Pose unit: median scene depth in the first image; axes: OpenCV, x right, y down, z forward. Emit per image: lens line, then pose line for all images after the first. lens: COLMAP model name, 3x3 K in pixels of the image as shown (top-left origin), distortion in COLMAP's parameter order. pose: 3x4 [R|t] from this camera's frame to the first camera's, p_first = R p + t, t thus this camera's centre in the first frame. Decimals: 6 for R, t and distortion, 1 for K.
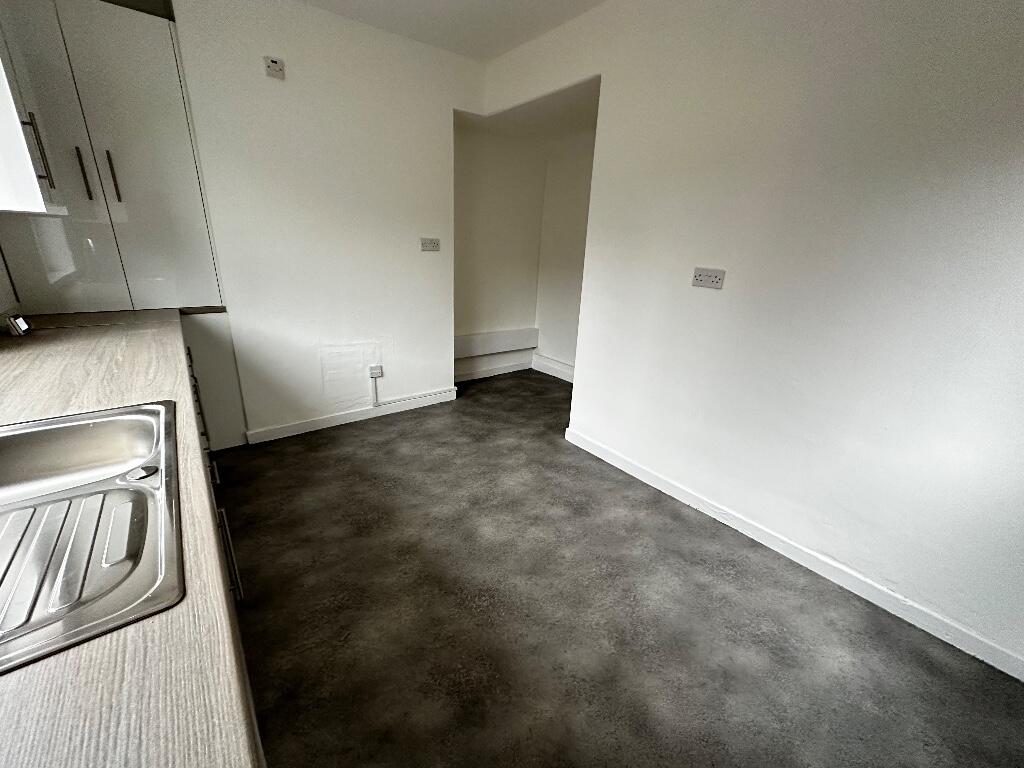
lens RADIAL K [[407.4, 0, 512.7], [0, 407.4, 382.0], [0, 0, 1]] dist [-0.002221, 0.000252]
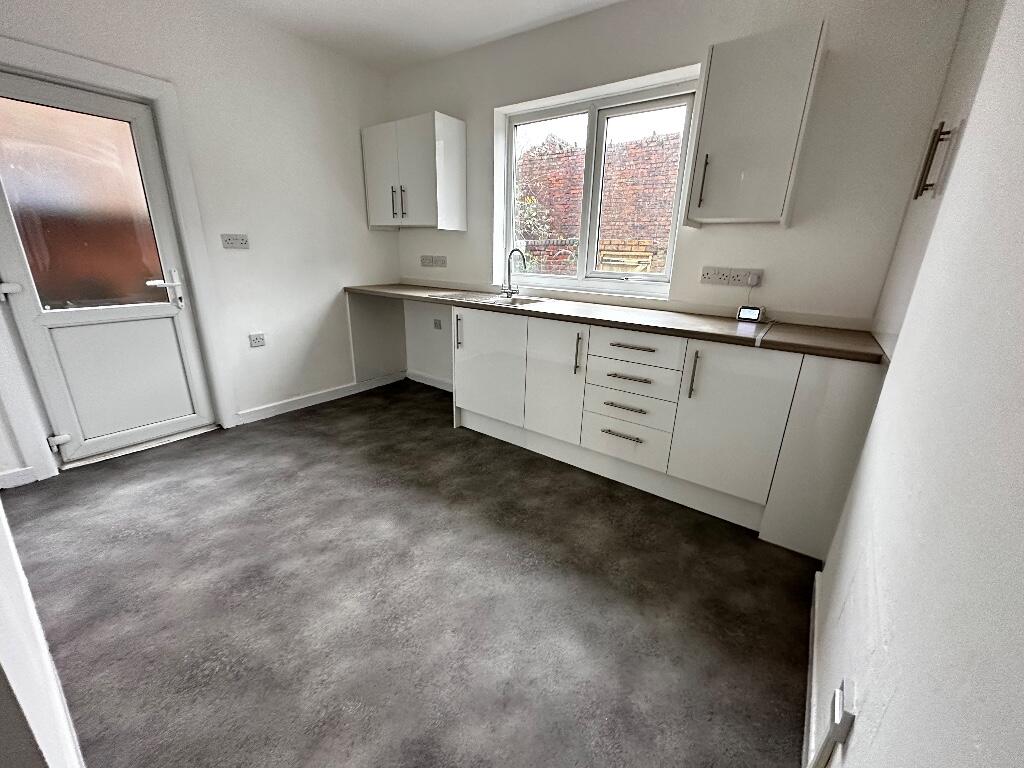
lens RADIAL K [[407.4, 0, 512.7], [0, 407.4, 382.0], [0, 0, 1]] dist [-0.002221, 0.000252]
pose [[-0.962720, 0.016661, -0.269988, -0.103312], [-0.148515, 0.801655, 0.579044, -0.513109], [0.226084, 0.597554, -0.769295, 1.655087]]
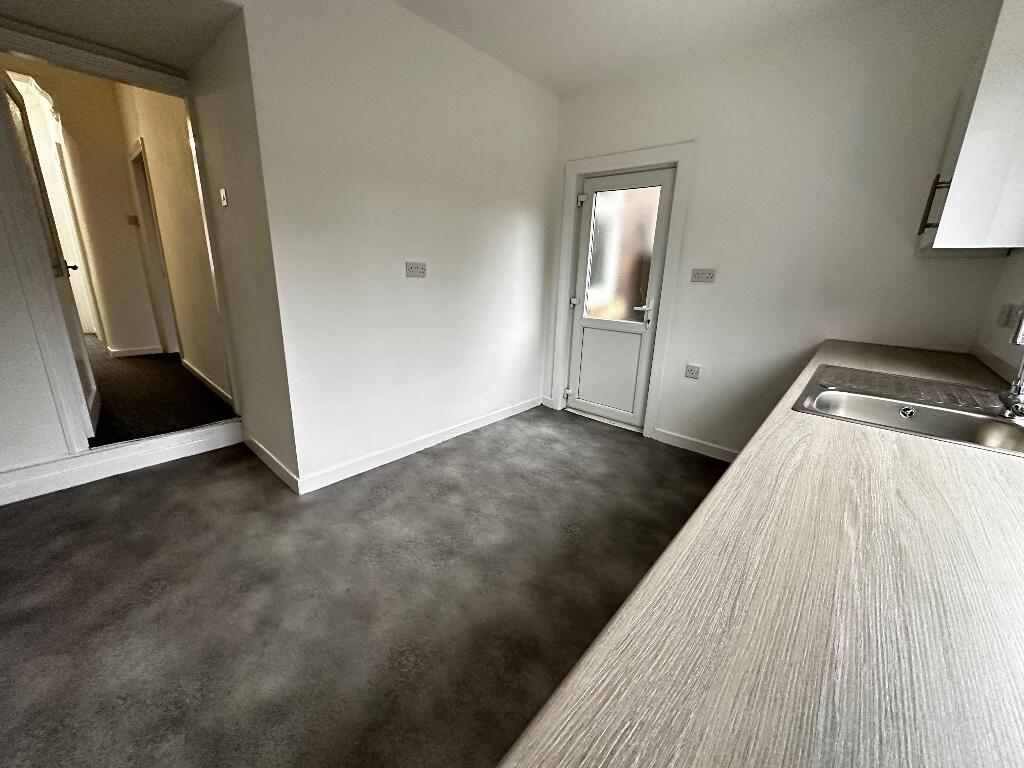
lens RADIAL K [[407.4, 0, 512.7], [0, 407.4, 382.0], [0, 0, 1]] dist [-0.002221, 0.000252]
pose [[-0.183389, -0.312759, 0.931960, -0.899860], [0.283028, 0.891098, 0.354739, -0.315943], [-0.941416, 0.328826, -0.074898, 0.944544]]
